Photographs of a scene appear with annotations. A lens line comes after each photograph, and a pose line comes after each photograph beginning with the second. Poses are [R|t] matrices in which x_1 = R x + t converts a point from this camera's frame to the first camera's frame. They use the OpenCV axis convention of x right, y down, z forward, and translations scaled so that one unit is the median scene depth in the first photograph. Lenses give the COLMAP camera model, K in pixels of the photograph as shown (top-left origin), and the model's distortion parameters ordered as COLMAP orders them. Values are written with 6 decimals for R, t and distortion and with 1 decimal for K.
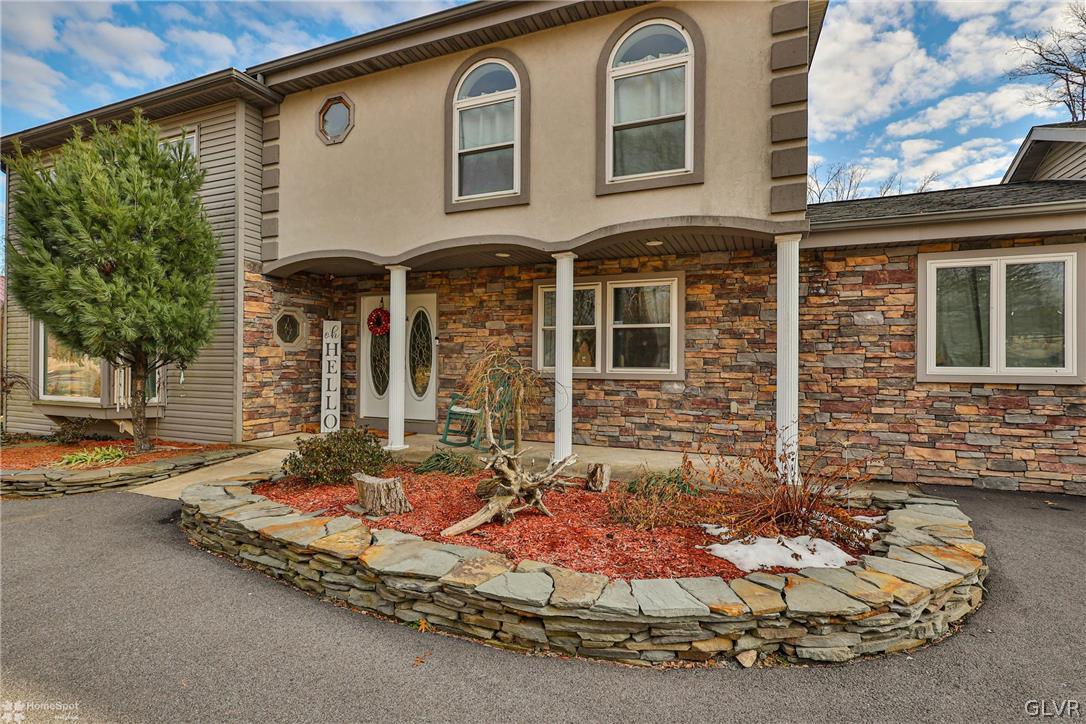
lens RADIAL K [[534.4, 0, 543.0], [0, 534.4, 362.0], [0, 0, 1]] dist [0.000878, -0.000635]
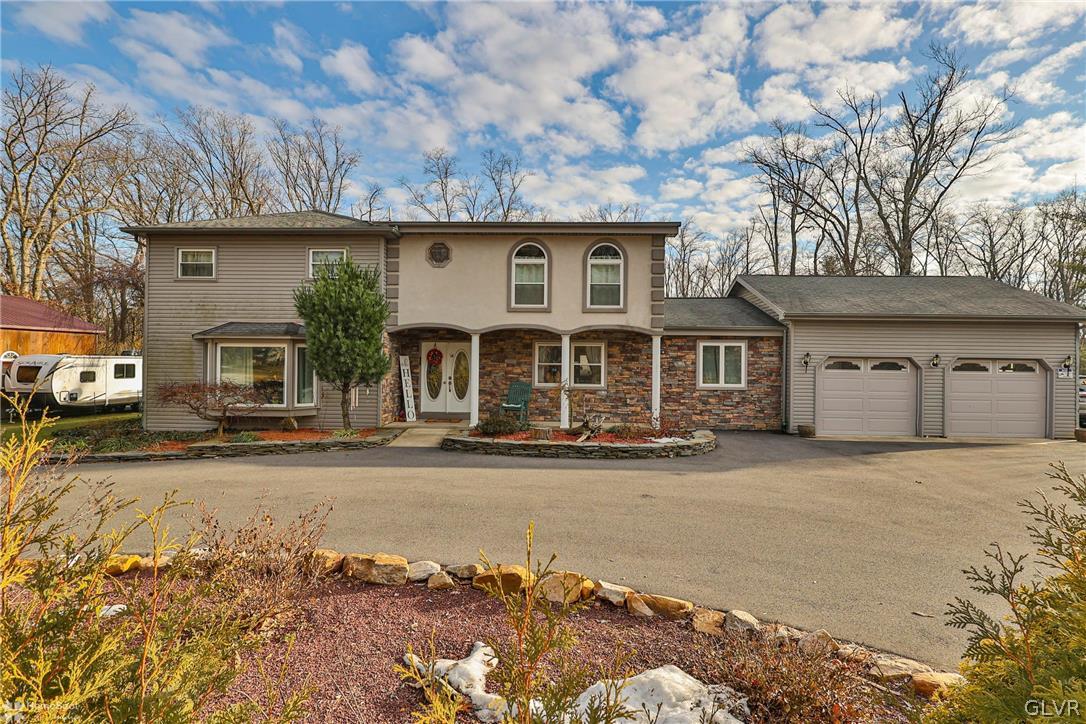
lens RADIAL K [[534.4, 0, 543.0], [0, 534.4, 362.0], [0, 0, 1]] dist [0.000878, -0.000635]
pose [[0.935405, 0.004902, 0.353544, -0.787874], [-0.005150, 0.999987, -0.000240, -0.080339], [-0.353540, -0.001597, 0.935418, -1.001760]]
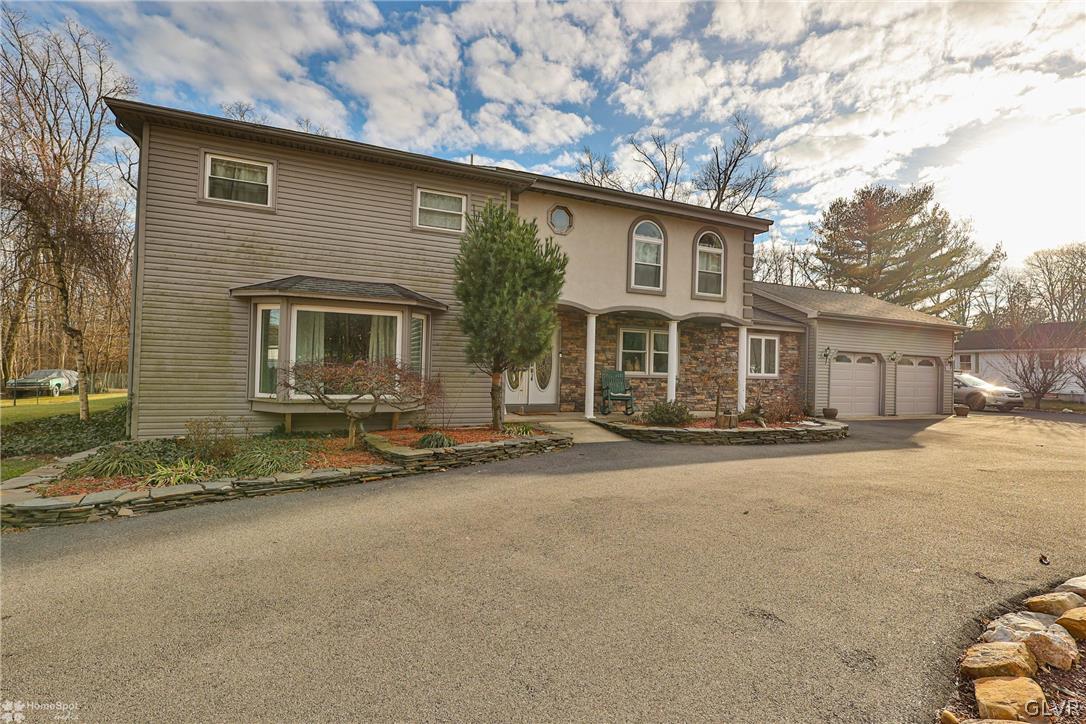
lens RADIAL K [[522.2, 0, 558.2], [0, 522.2, 364.3], [0, 0, 1]] dist [-0.003115, -0.000333]
pose [[0.675327, 0.015335, 0.737359, -1.721116], [-0.023839, 0.999715, 0.001042, -0.014460], [-0.737133, -0.018282, 0.675500, -0.091512]]
